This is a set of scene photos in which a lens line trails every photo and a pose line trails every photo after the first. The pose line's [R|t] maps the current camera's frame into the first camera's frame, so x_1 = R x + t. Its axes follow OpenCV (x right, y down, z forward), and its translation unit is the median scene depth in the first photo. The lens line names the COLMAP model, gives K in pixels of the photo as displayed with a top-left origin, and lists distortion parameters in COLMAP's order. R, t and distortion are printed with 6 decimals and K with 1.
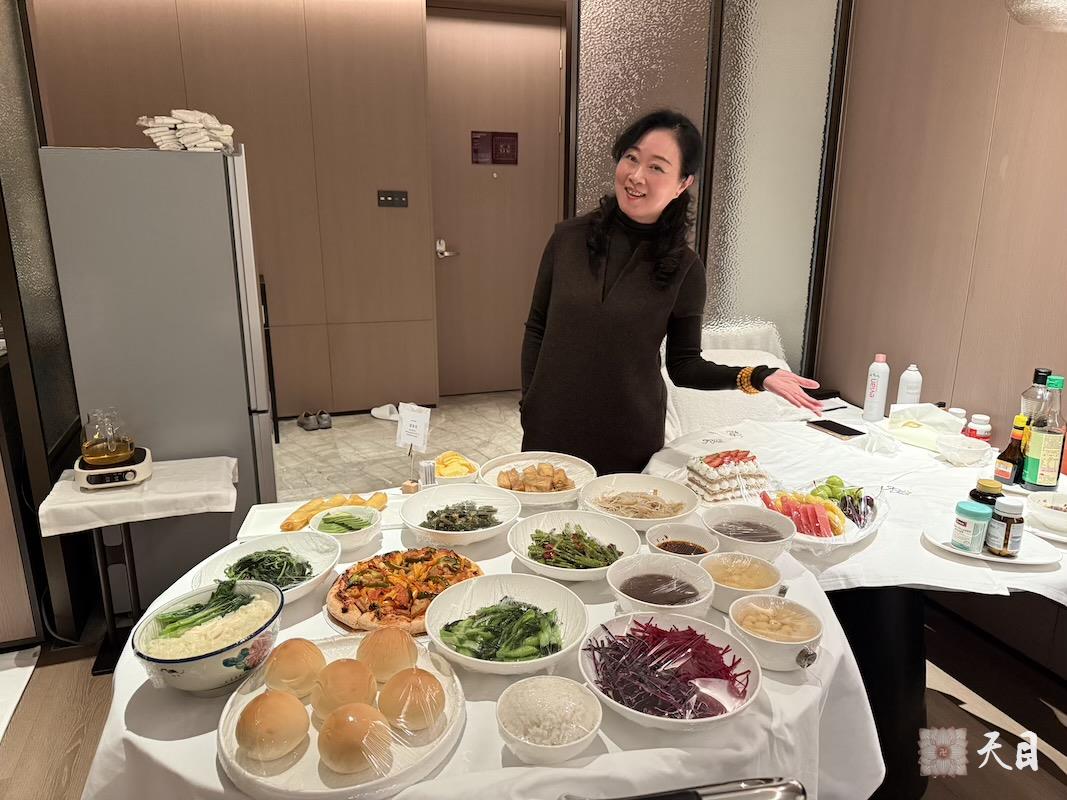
lens RADIAL K [[753.3, 0, 530.8], [0, 753.3, 396.9], [0, 0, 1]] dist [-0.004746, -0.006807]
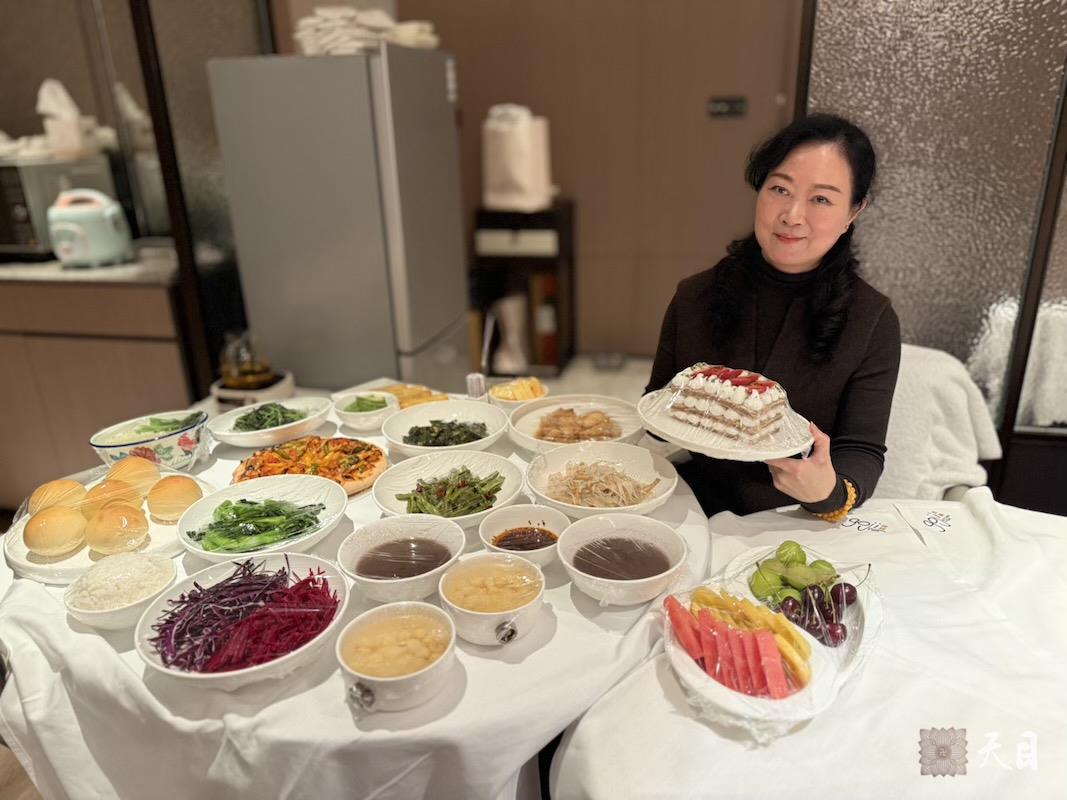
lens RADIAL K [[753.3, 0, 530.8], [0, 753.3, 396.9], [0, 0, 1]] dist [-0.004746, -0.006807]
pose [[0.819350, 0.172147, -0.546837, 0.480205], [-0.116573, 0.983952, 0.135087, -0.123287], [0.561316, -0.046937, 0.826269, 0.615138]]
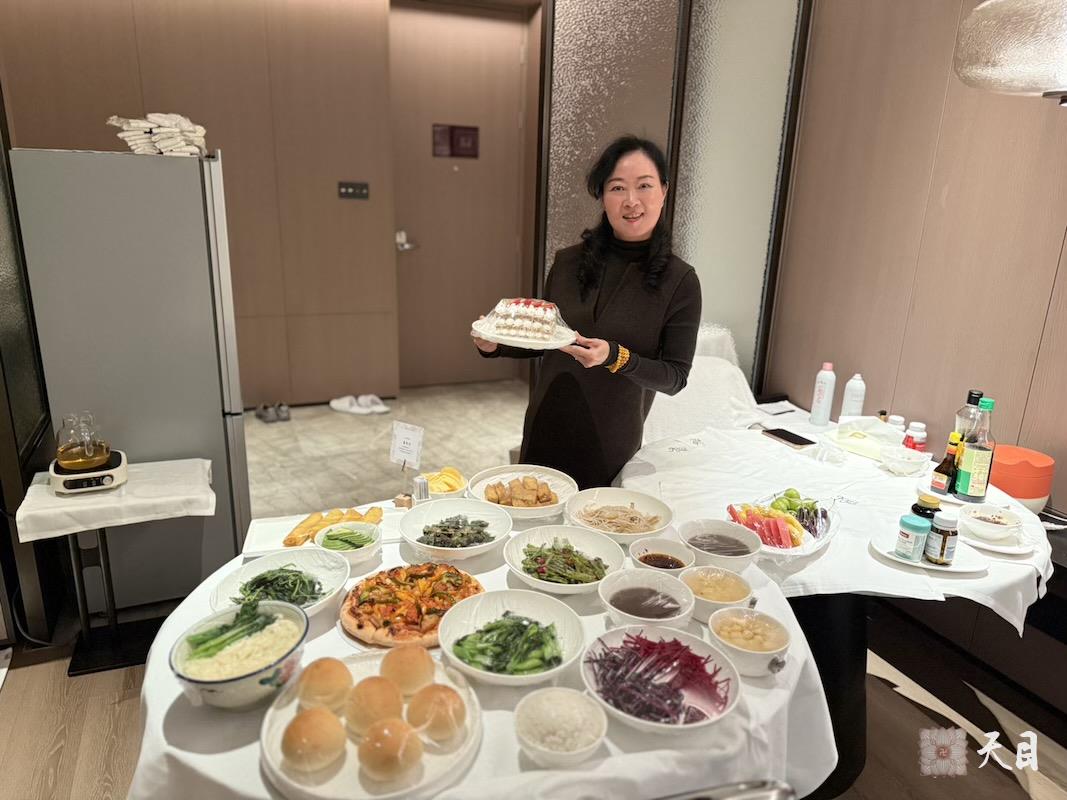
lens RADIAL K [[753.4, 0, 533.5], [0, 753.4, 400.0], [0, 0, 1]] dist [-0.002910, -0.008540]
pose [[0.997016, 0.007901, 0.076786, -0.065732], [-0.010229, 0.999499, 0.029963, -0.060641], [-0.076511, -0.030659, 0.996597, -0.069522]]
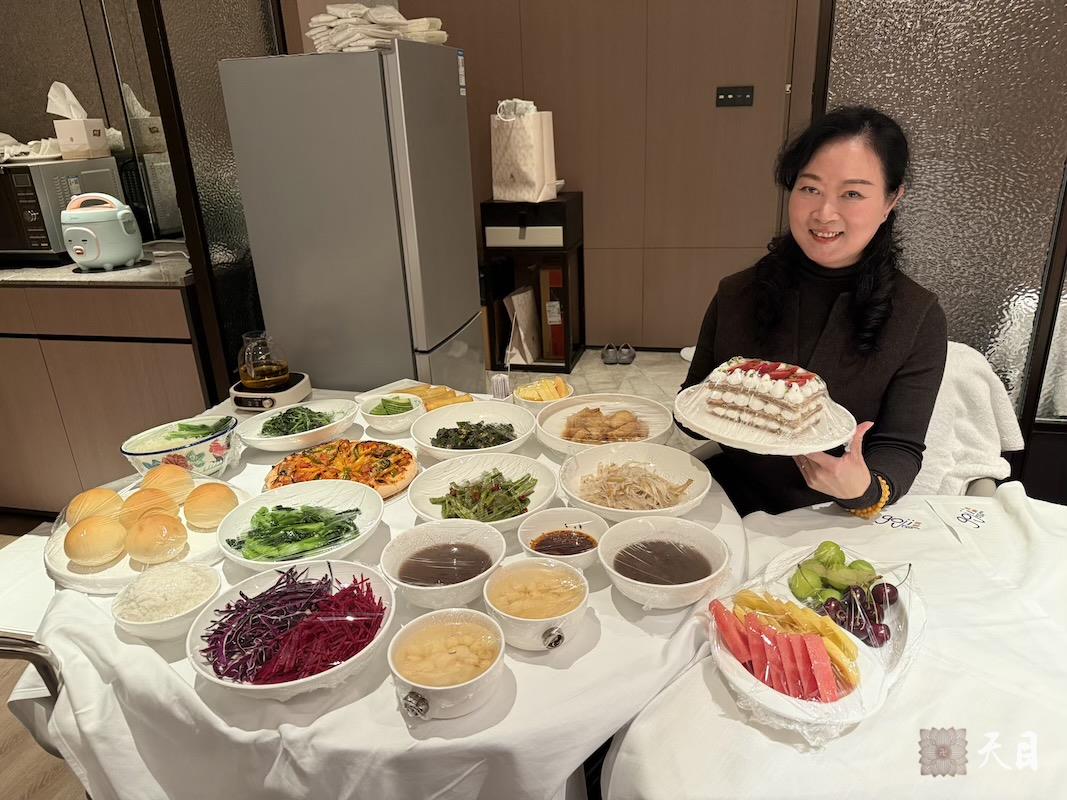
lens RADIAL K [[753.4, 0, 533.5], [0, 753.4, 400.0], [0, 0, 1]] dist [-0.002910, -0.008540]
pose [[0.820189, 0.168829, -0.546614, 0.457385], [-0.102202, 0.983334, 0.150363, -0.131407], [0.562890, -0.067461, 0.823774, 0.599368]]
